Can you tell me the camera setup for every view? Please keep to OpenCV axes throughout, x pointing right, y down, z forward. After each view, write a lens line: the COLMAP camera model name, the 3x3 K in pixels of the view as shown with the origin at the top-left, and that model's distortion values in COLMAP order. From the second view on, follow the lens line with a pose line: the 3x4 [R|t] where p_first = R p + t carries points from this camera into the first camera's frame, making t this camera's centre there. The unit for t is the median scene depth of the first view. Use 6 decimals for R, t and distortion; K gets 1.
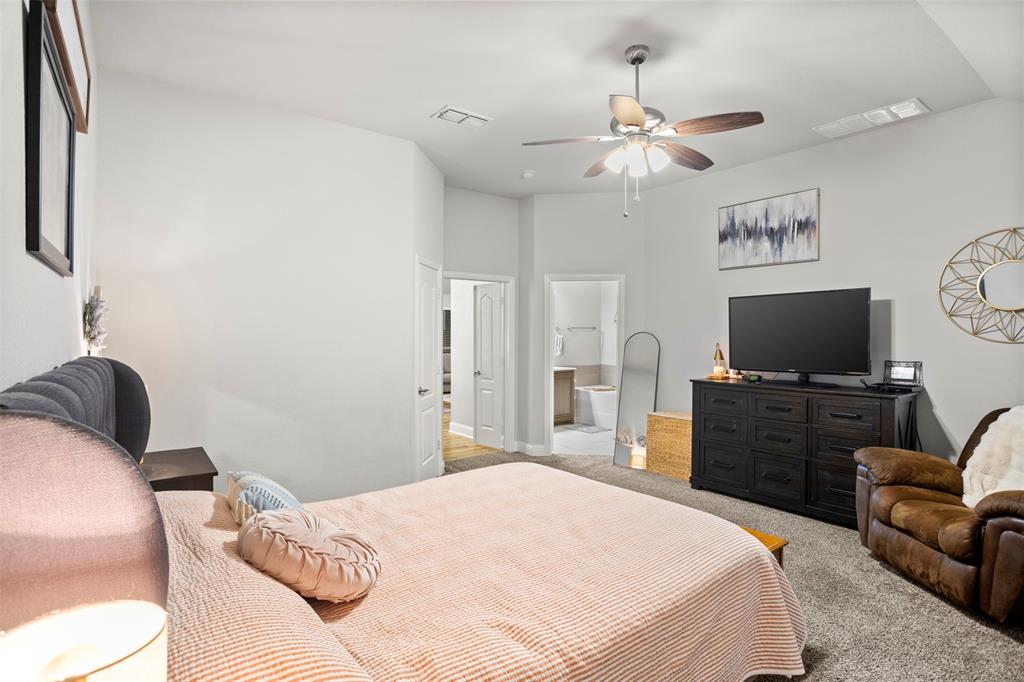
lens RADIAL K [[509.9, 0, 513.9], [0, 509.9, 337.5], [0, 0, 1]] dist [-0.049390, 0.025609]
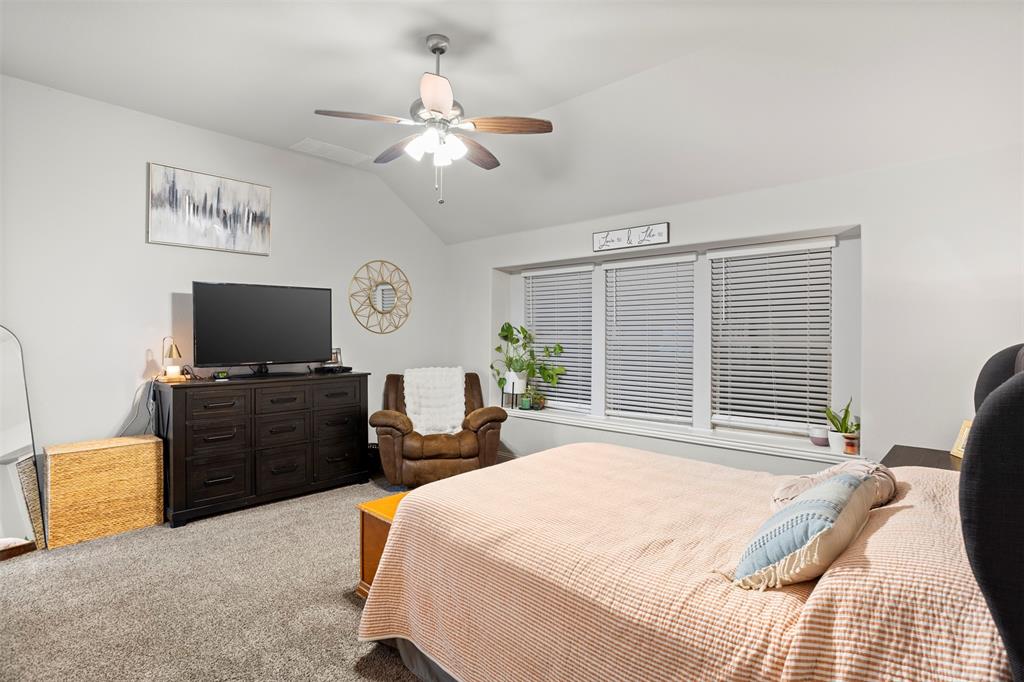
lens RADIAL K [[509.9, 0, 513.9], [0, 509.9, 338.0], [0, 0, 1]] dist [-0.049390, 0.025609]
pose [[-0.163431, -0.007173, 0.986529, -0.489183], [0.006590, 0.999943, 0.008362, 0.010773], [-0.986533, 0.007868, -0.163374, 0.642760]]
